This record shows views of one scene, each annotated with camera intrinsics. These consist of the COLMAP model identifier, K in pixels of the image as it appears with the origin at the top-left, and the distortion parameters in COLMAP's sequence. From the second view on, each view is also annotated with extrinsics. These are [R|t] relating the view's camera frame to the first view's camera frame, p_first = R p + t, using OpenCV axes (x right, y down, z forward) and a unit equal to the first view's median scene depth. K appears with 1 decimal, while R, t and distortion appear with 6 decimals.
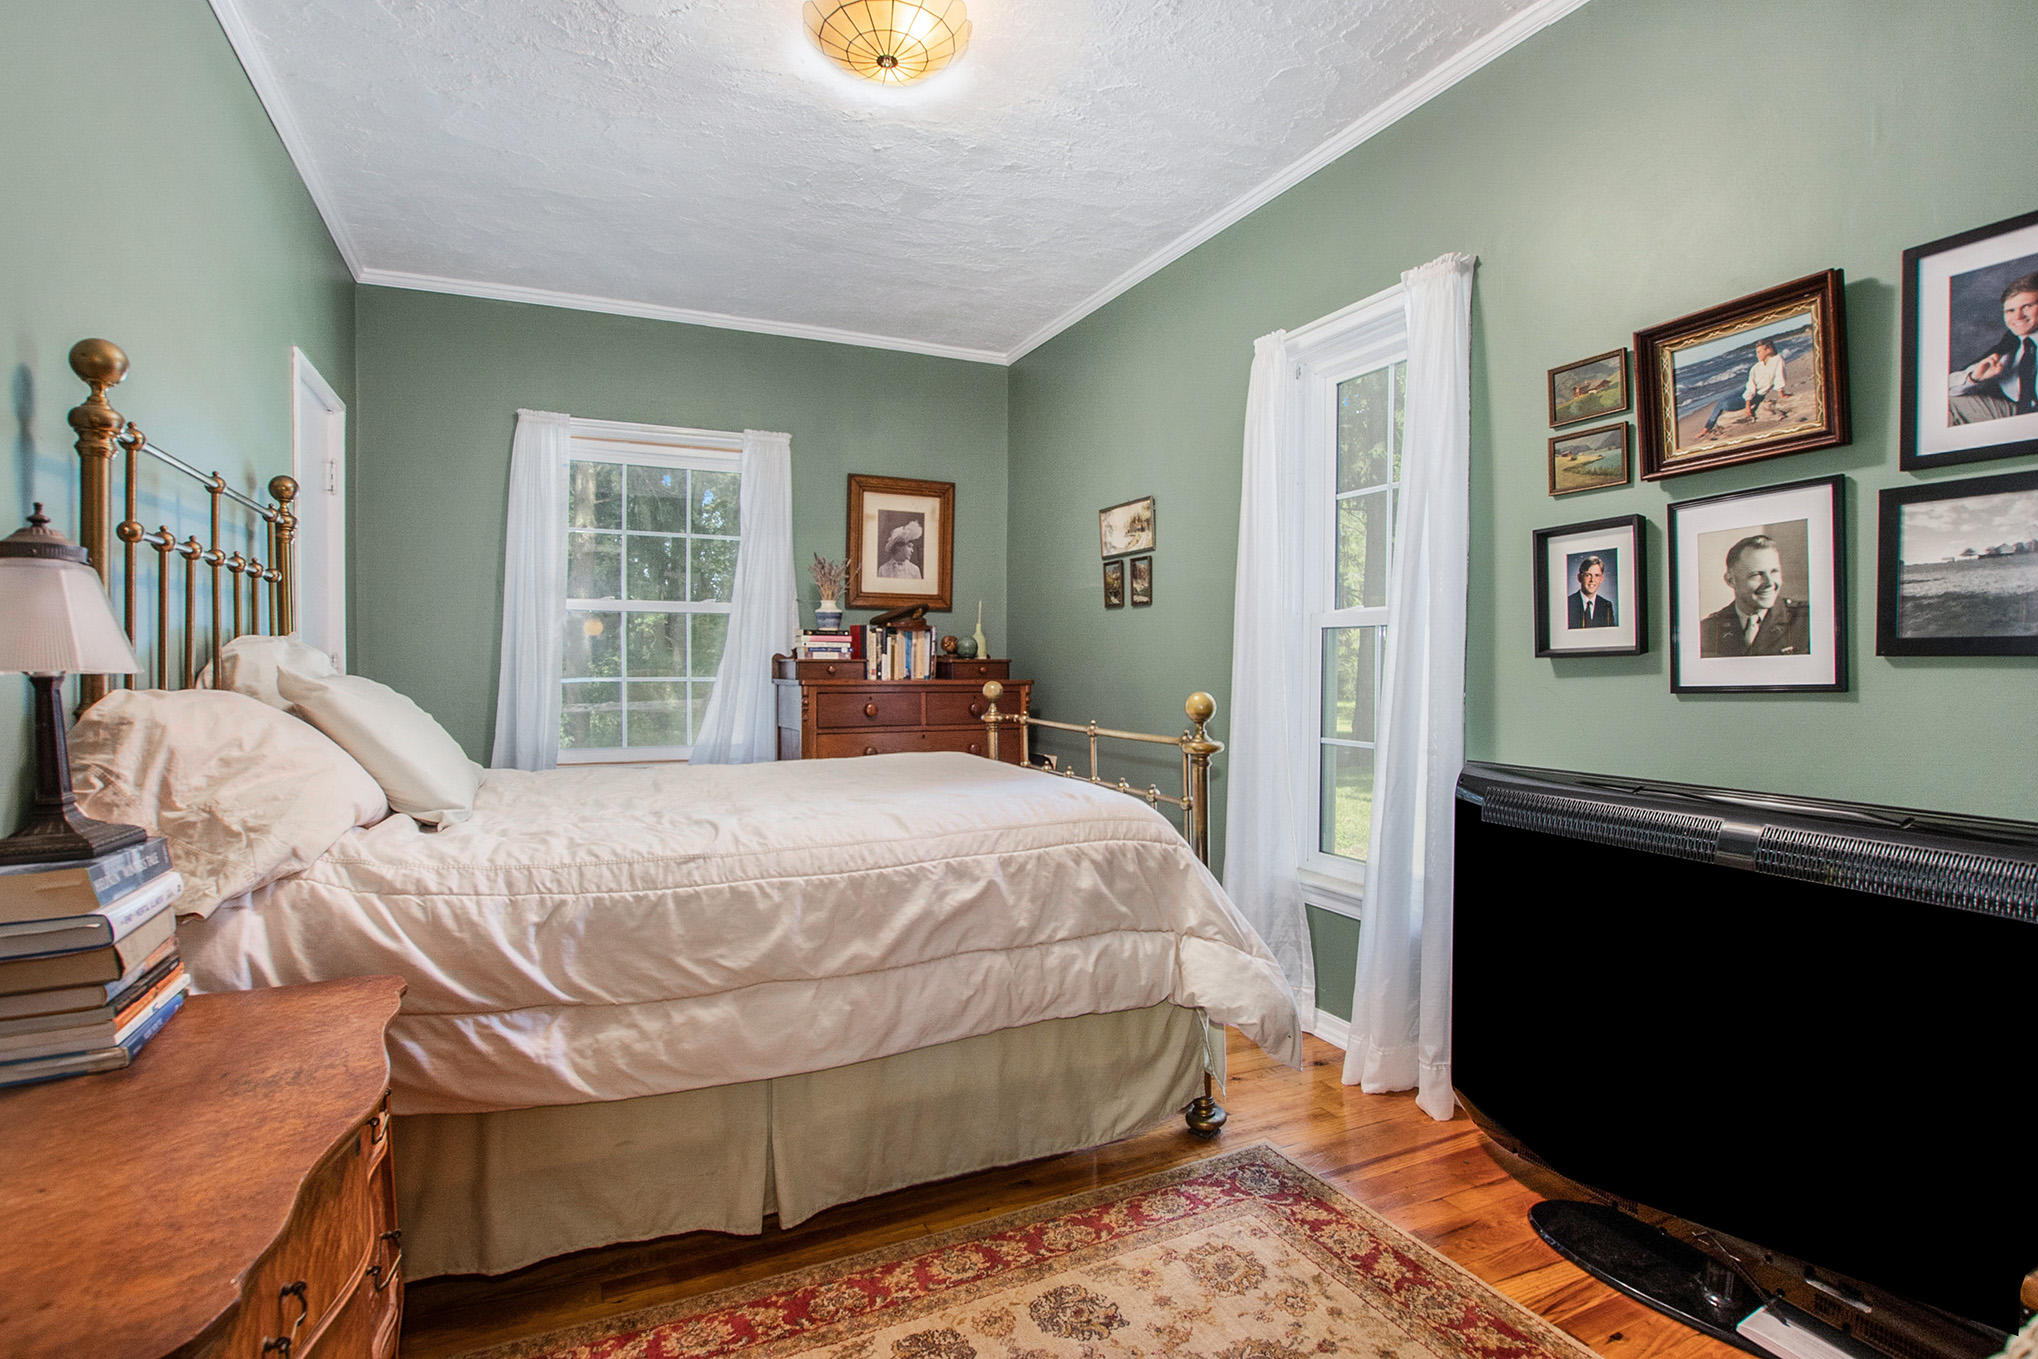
lens RADIAL K [[958.5, 0, 1019.0], [0, 958.5, 679.5], [0, 0, 1]] dist [-0.021972, -0.000007]
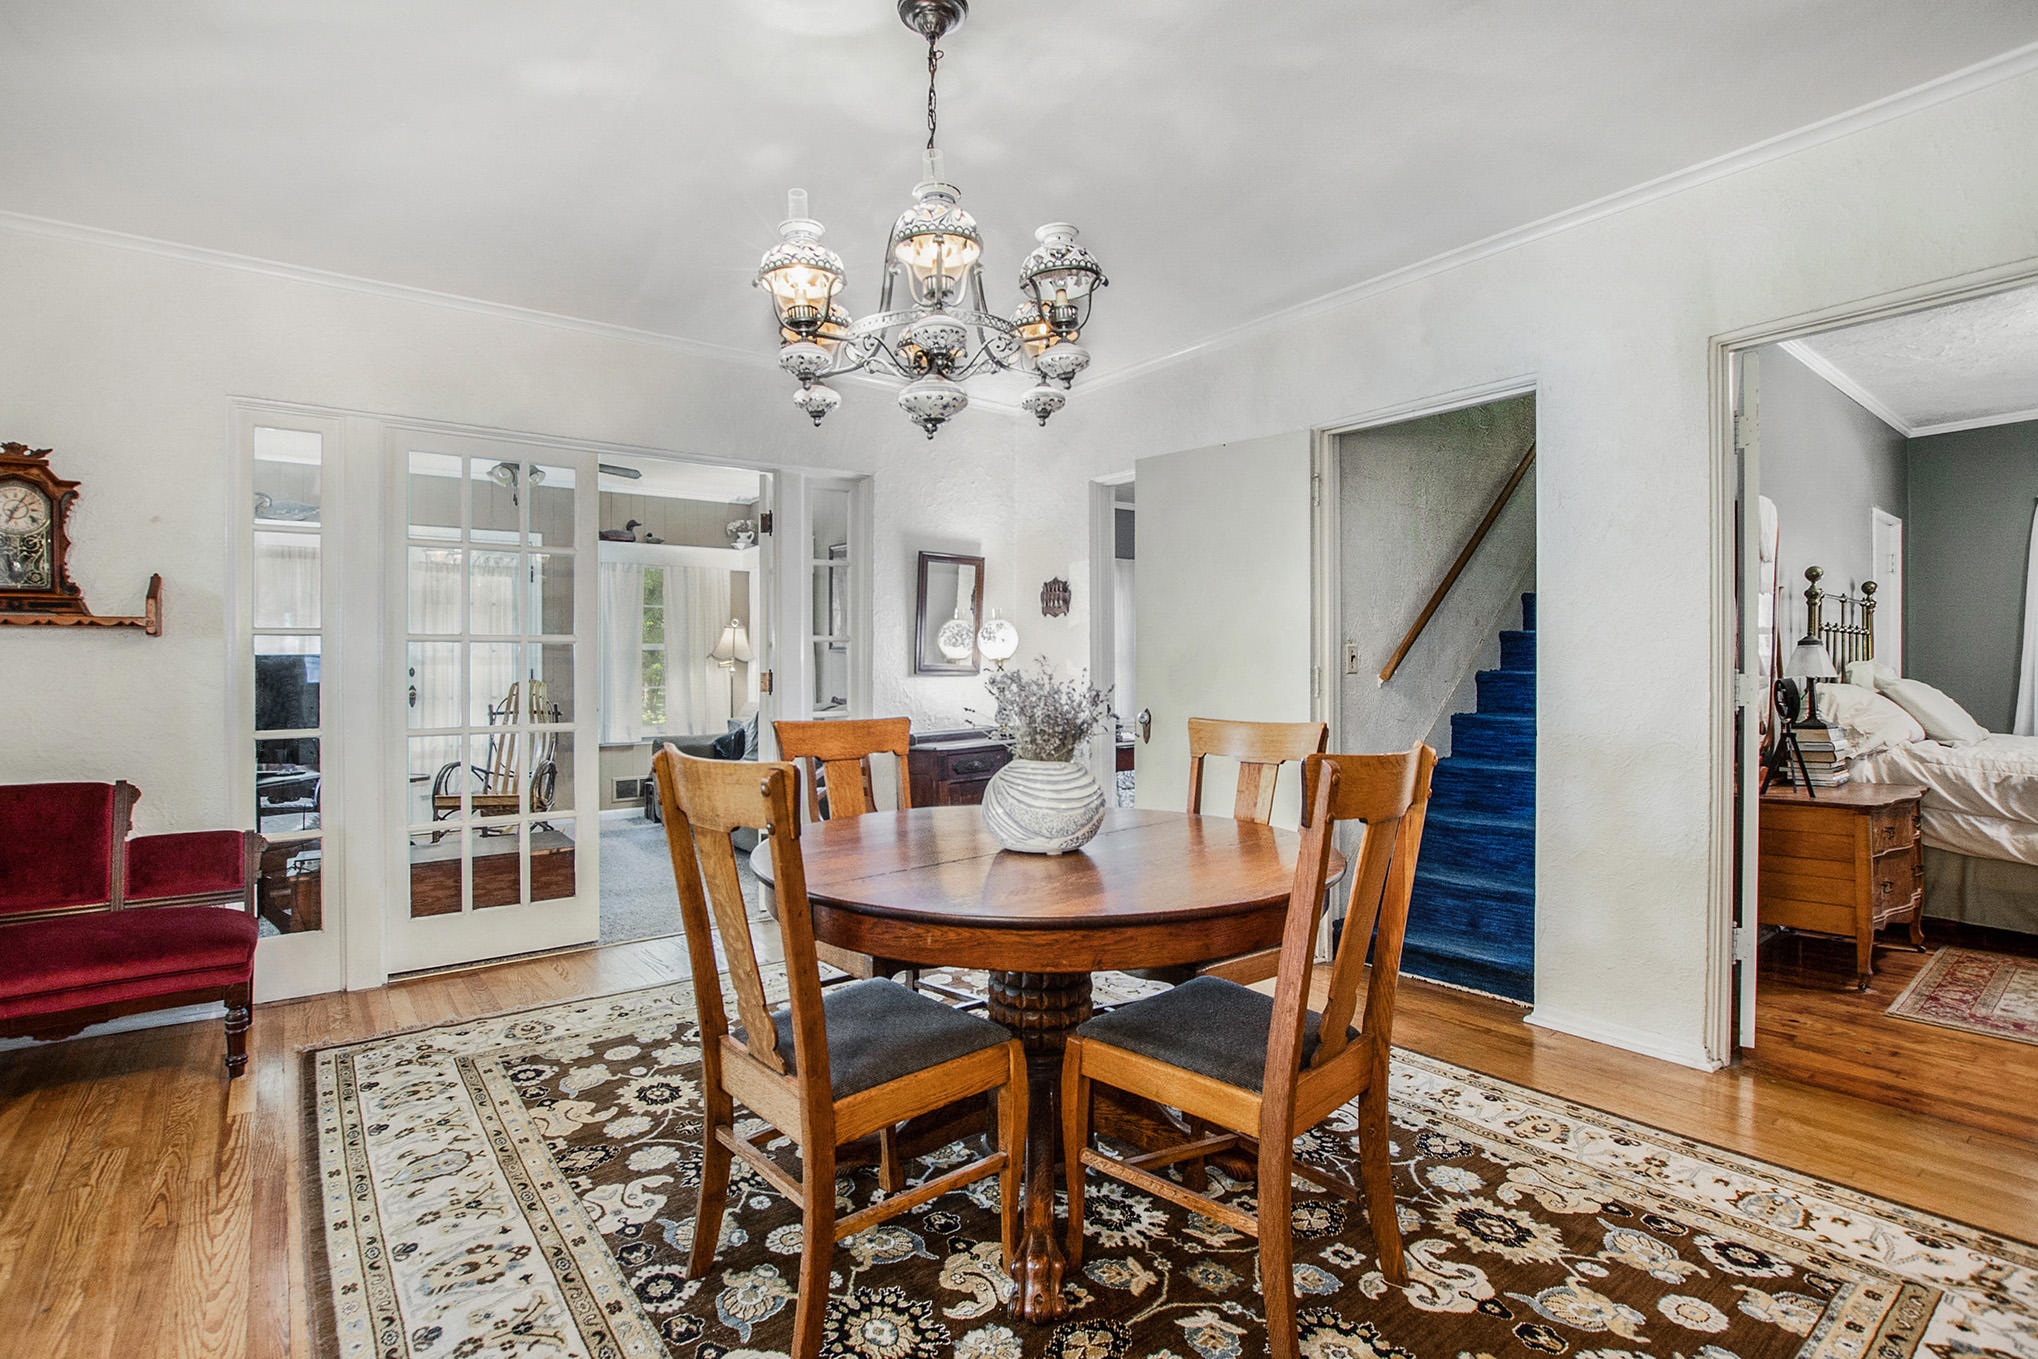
lens RADIAL K [[954.6, 0, 1019.0], [0, 954.6, 679.5], [0, 0, 1]] dist [-0.001337, 0.000039]
pose [[0.214134, 0.008012, -0.976771, 1.303495], [-0.016820, 0.999848, 0.004513, 0.026878], [0.976659, 0.015463, 0.214236, -1.911524]]
